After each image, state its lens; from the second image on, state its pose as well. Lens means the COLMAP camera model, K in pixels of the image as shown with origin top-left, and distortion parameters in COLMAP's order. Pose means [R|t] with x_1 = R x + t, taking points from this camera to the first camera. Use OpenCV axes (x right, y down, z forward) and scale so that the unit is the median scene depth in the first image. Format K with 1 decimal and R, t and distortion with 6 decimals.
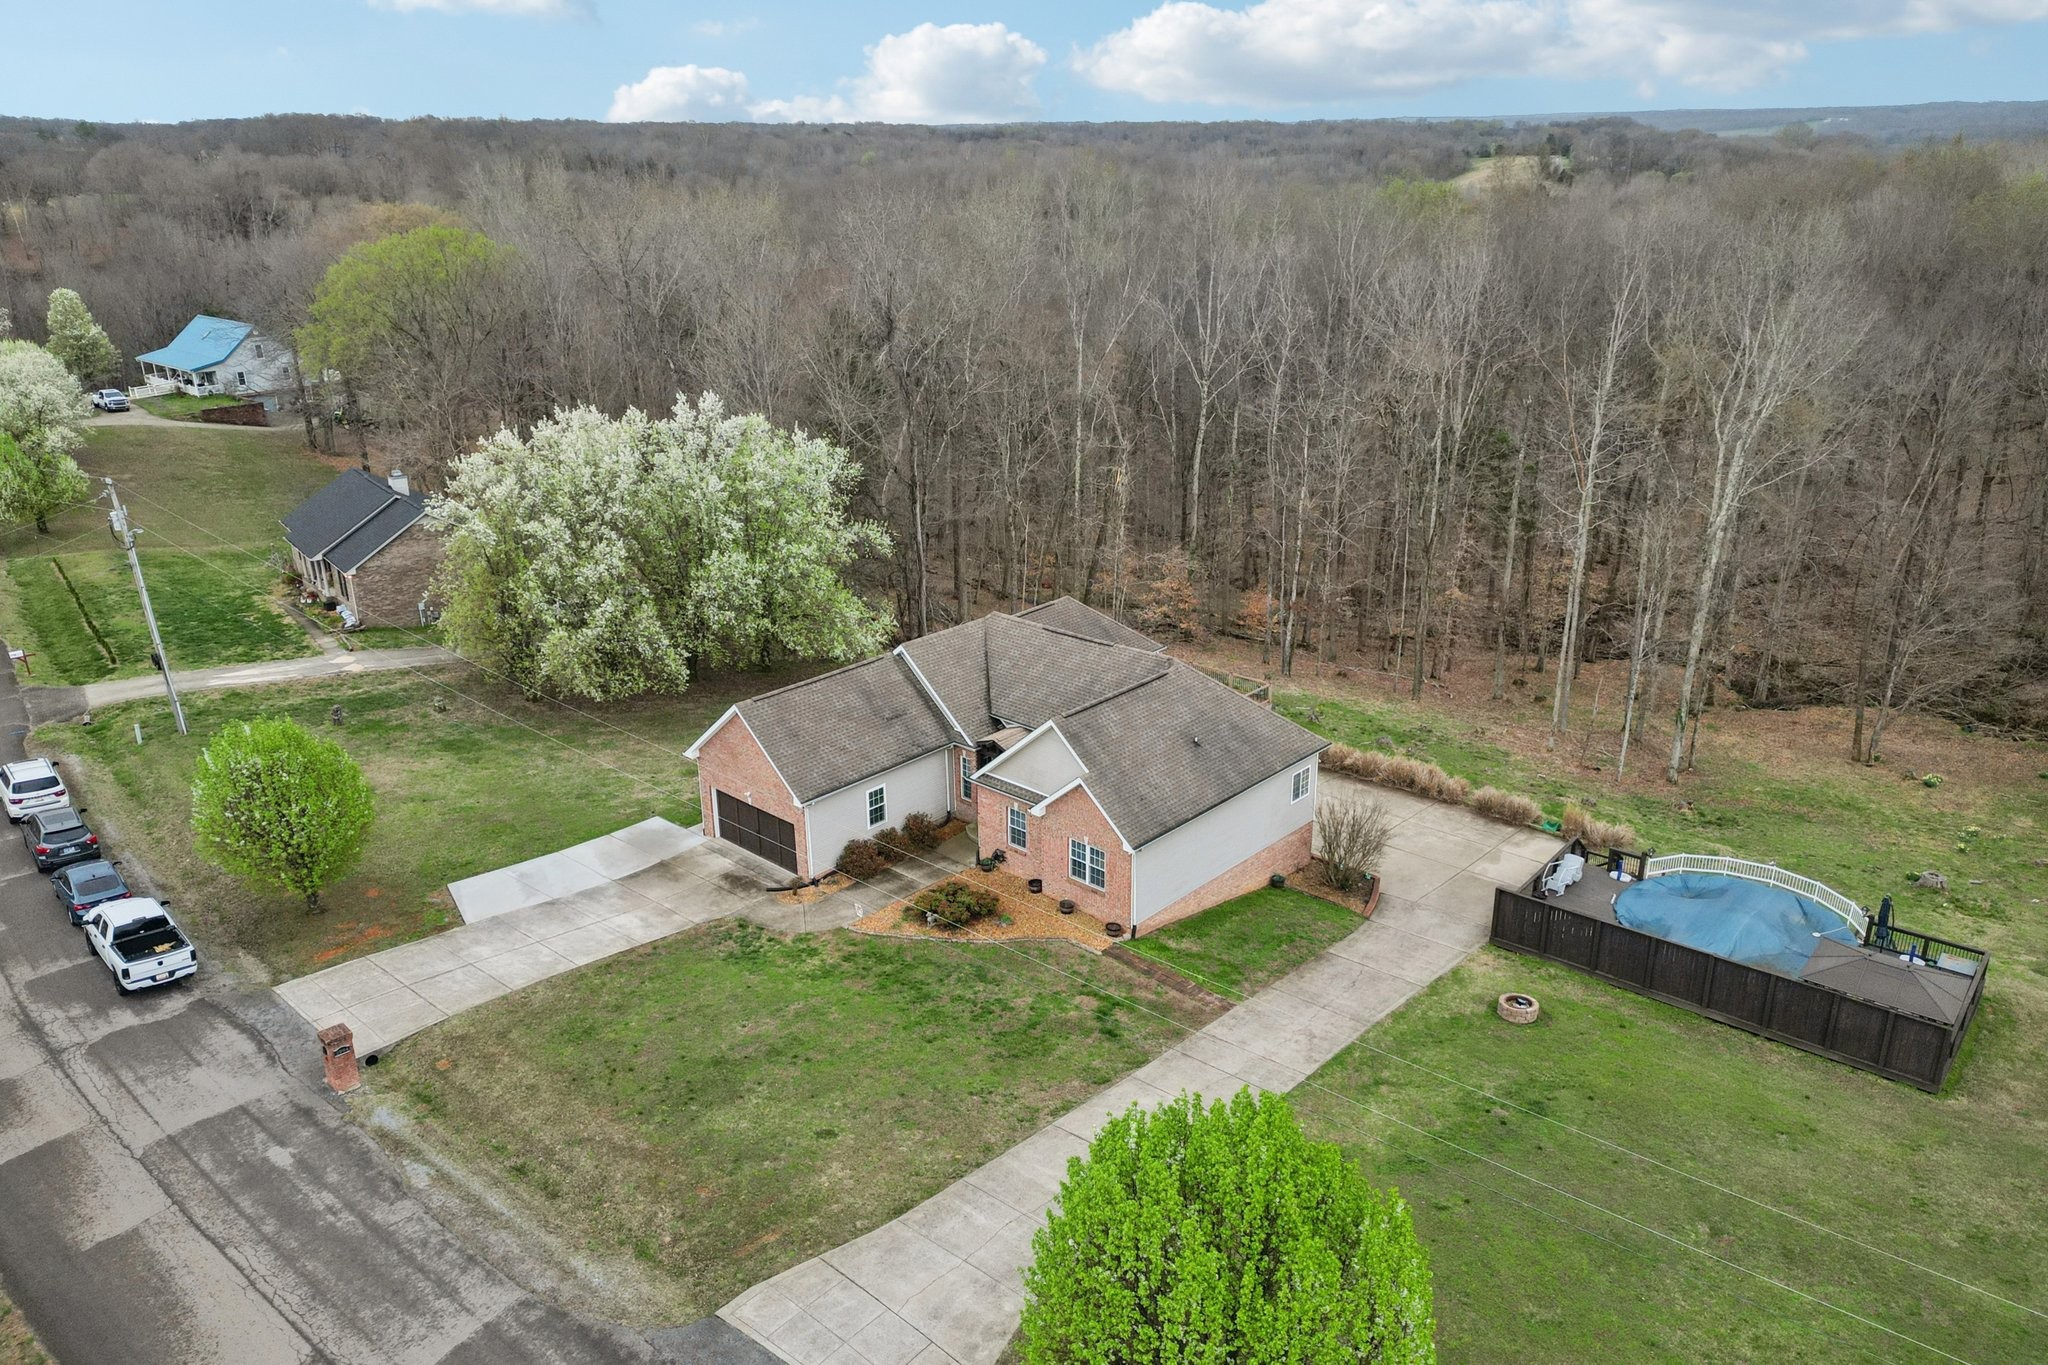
lens RADIAL K [[1498.6, 0, 1028.6], [0, 1498.6, 676.3], [0, 0, 1]] dist [0.001439, -0.001748]
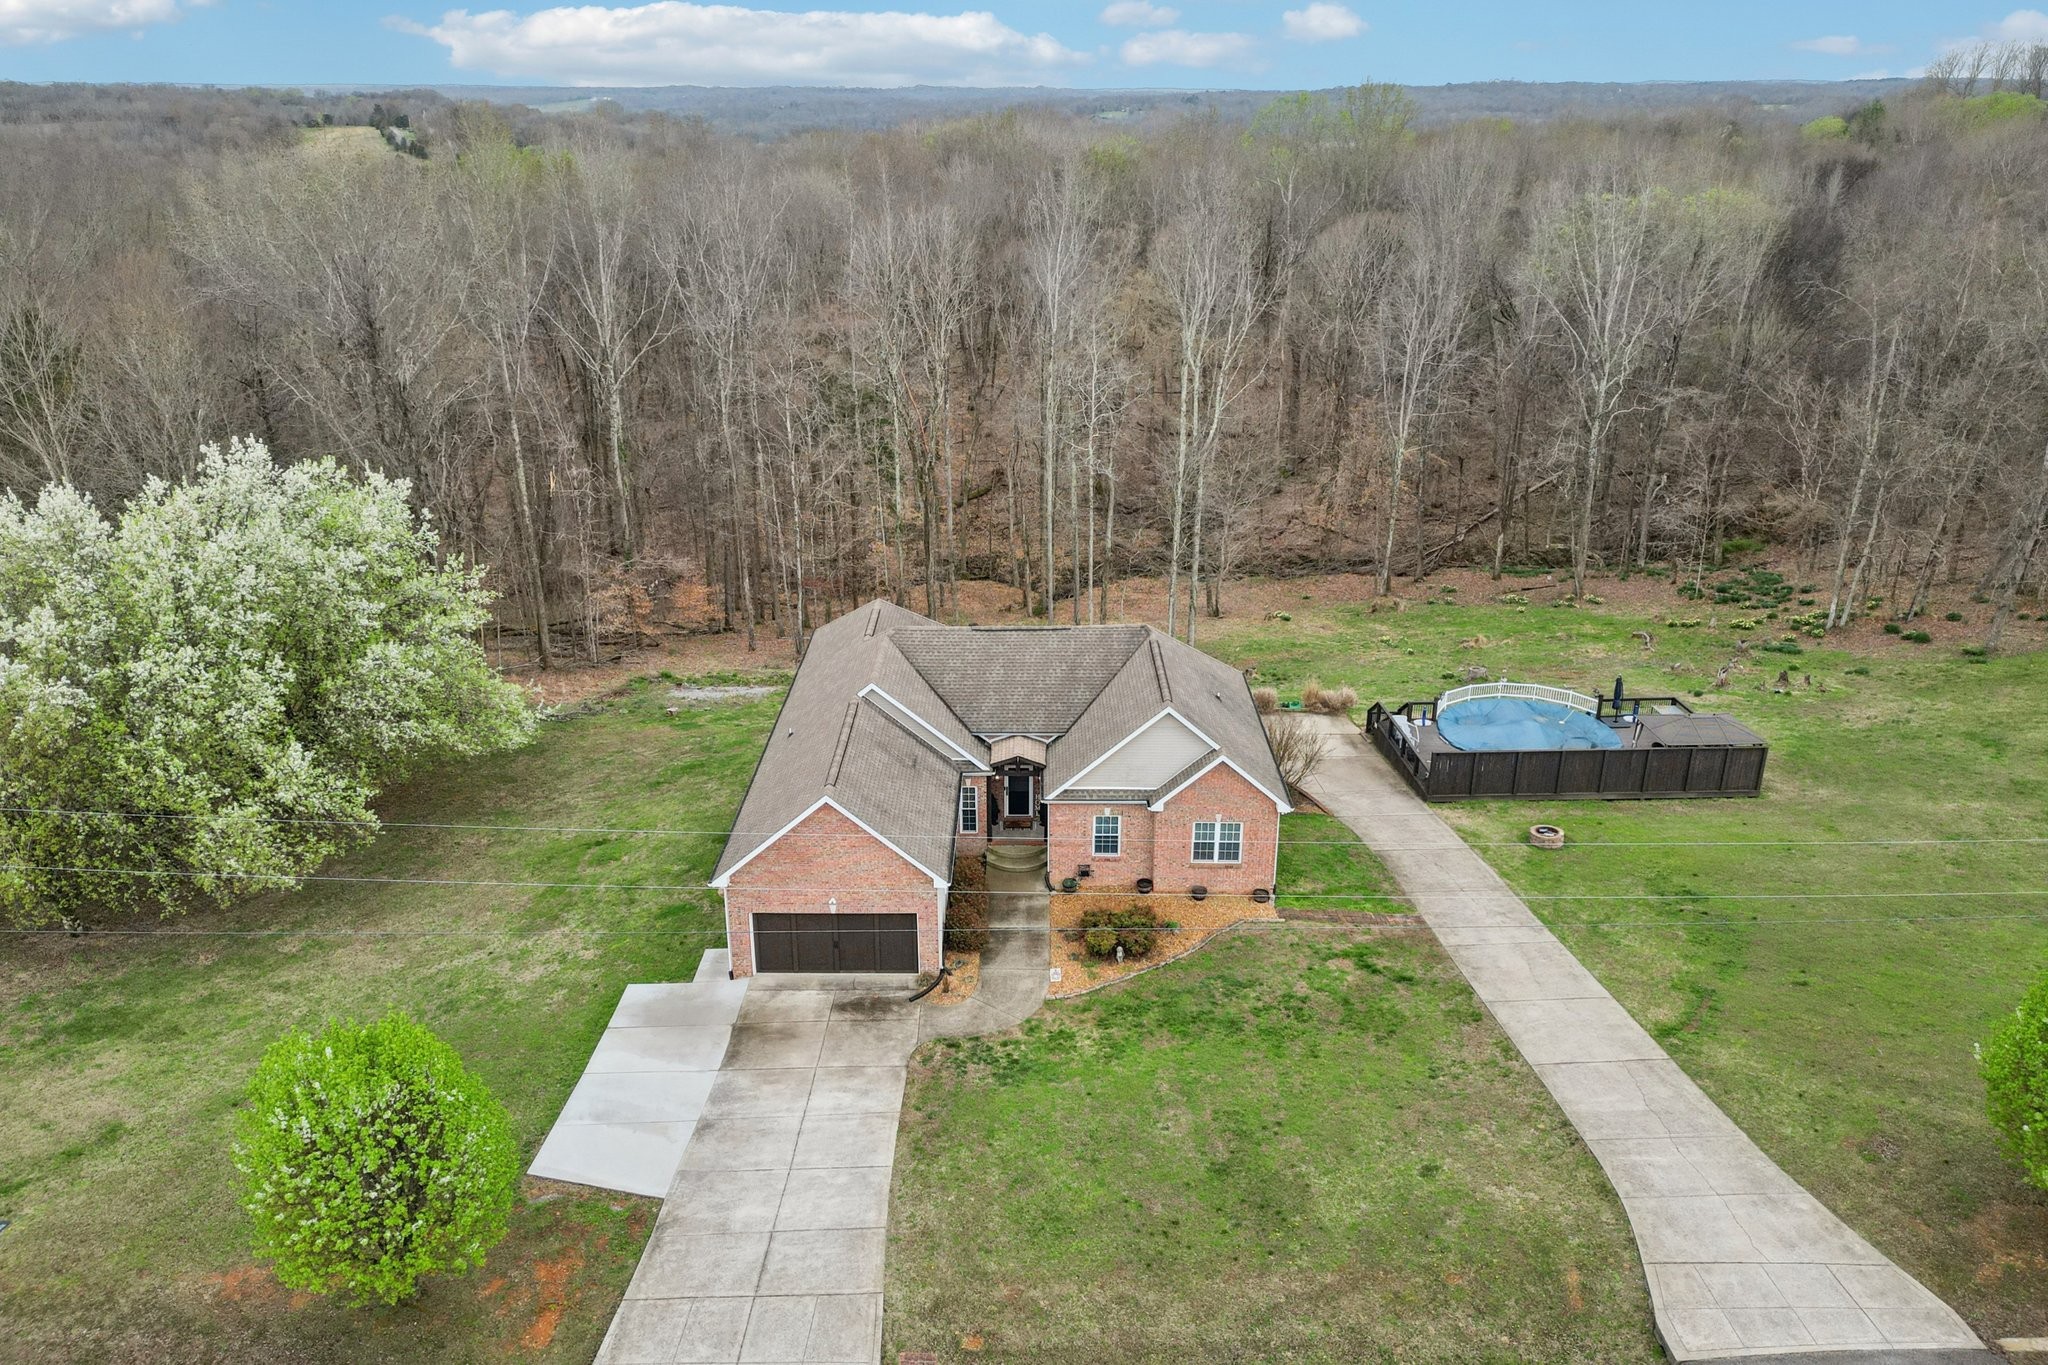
lens RADIAL K [[1462.4, 0, 1061.7], [0, 1462.4, 643.8], [0, 0, 1]] dist [-0.000177, 0.012363]
pose [[0.726999, -0.224109, 0.649036, -0.588298], [0.221481, 0.971251, 0.087283, -0.098405], [-0.649938, 0.080295, 0.755734, 0.324487]]
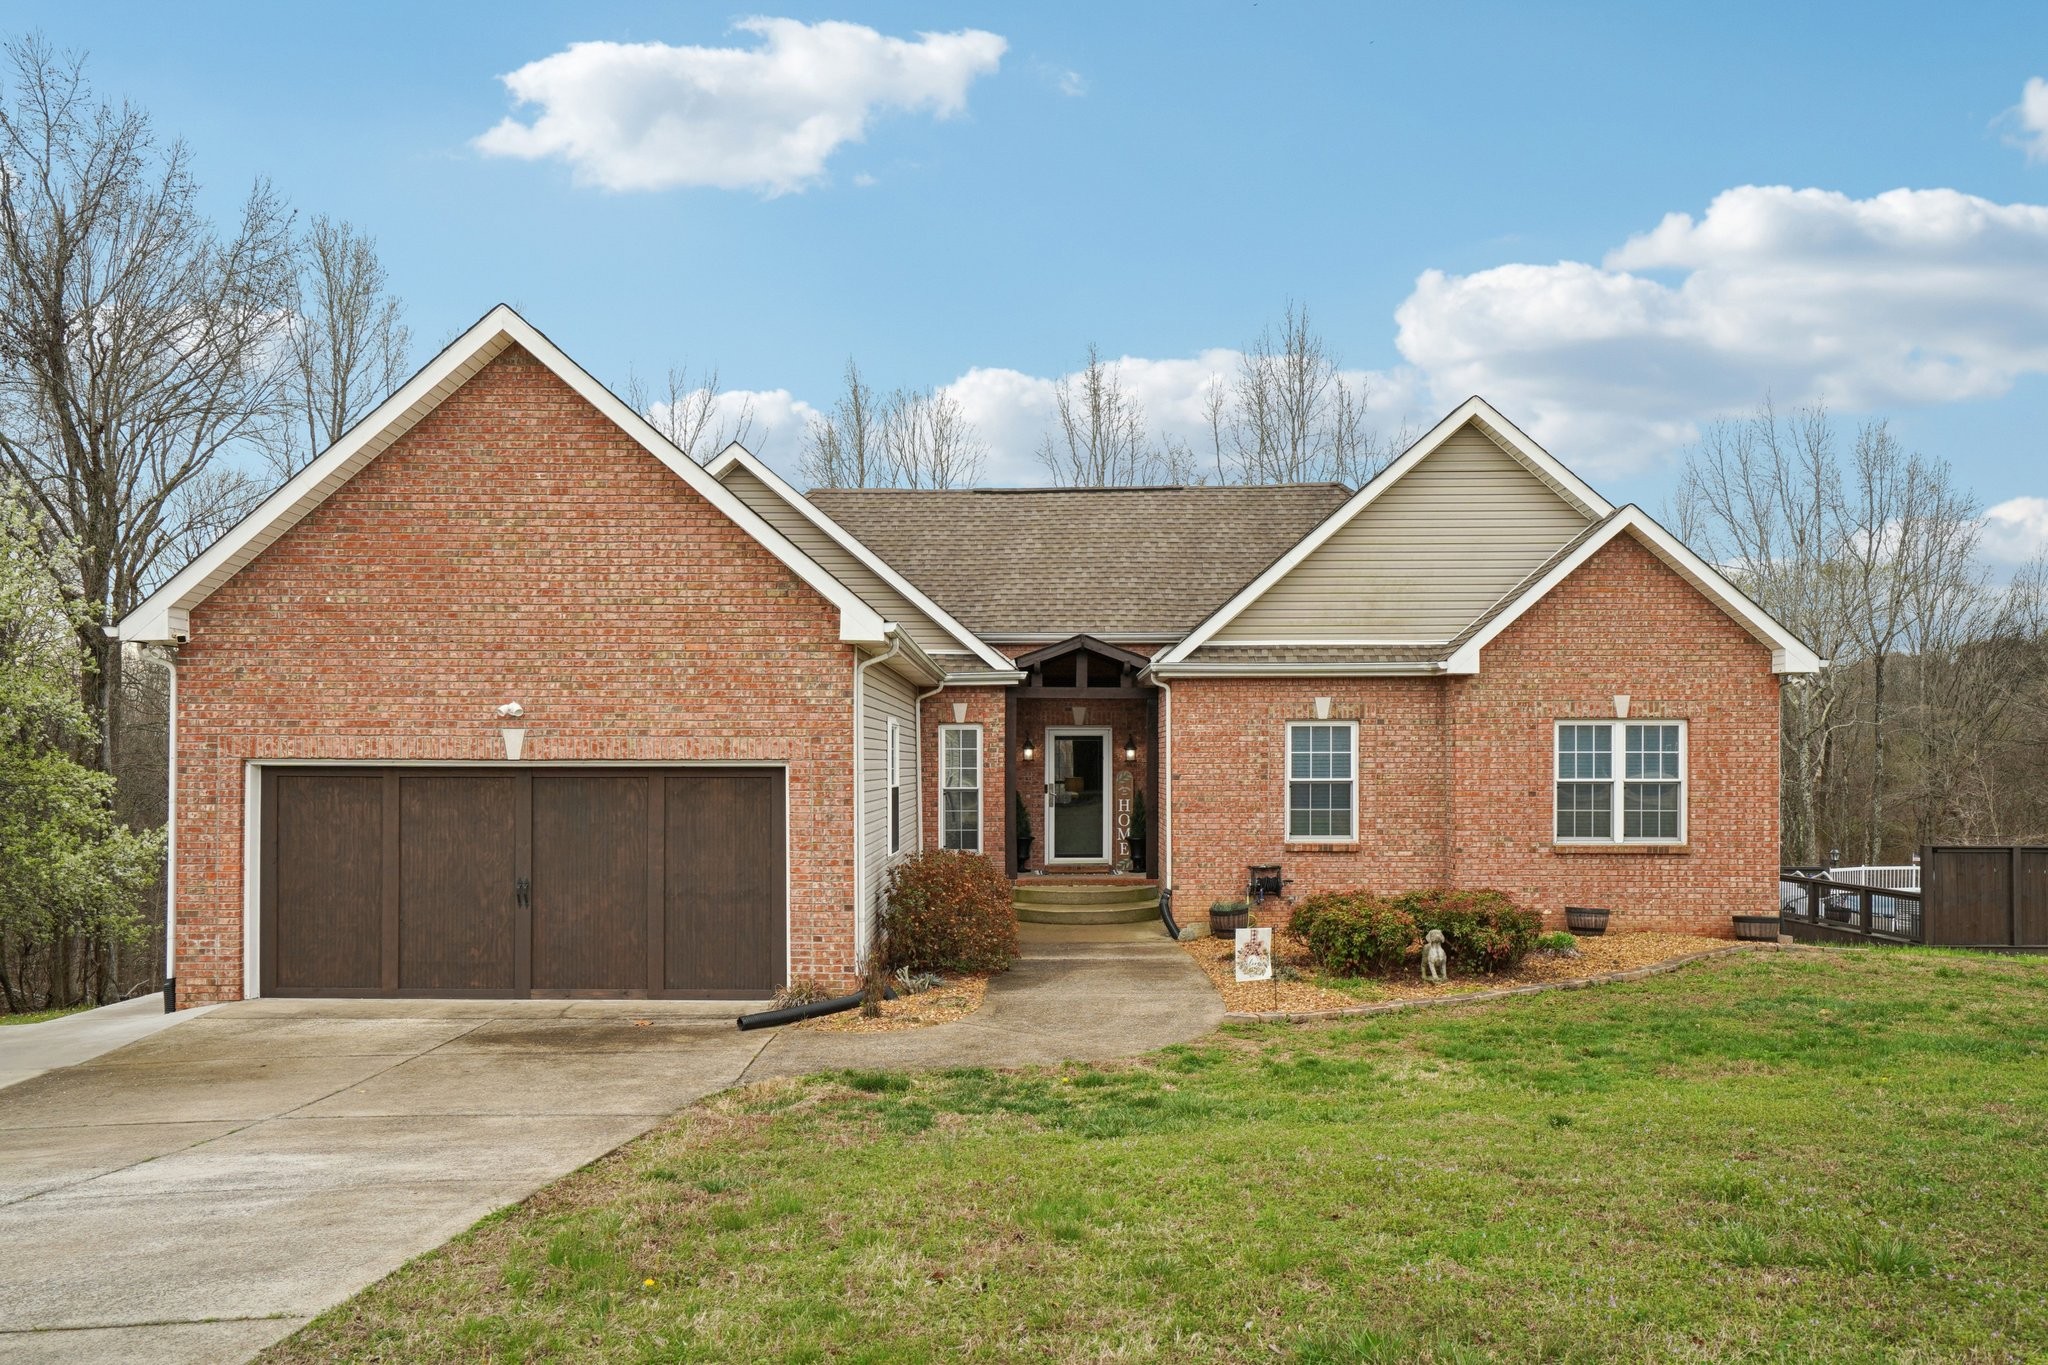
lens RADIAL K [[1498.6, 0, 1023.7], [0, 1498.6, 727.7], [0, 0, 1]] dist [0.001439, -0.001748]
pose [[0.745268, 0.017946, 0.666524, -0.295912], [0.226319, 0.933482, -0.278191, 0.173075], [-0.627181, 0.358174, 0.691633, 0.794277]]
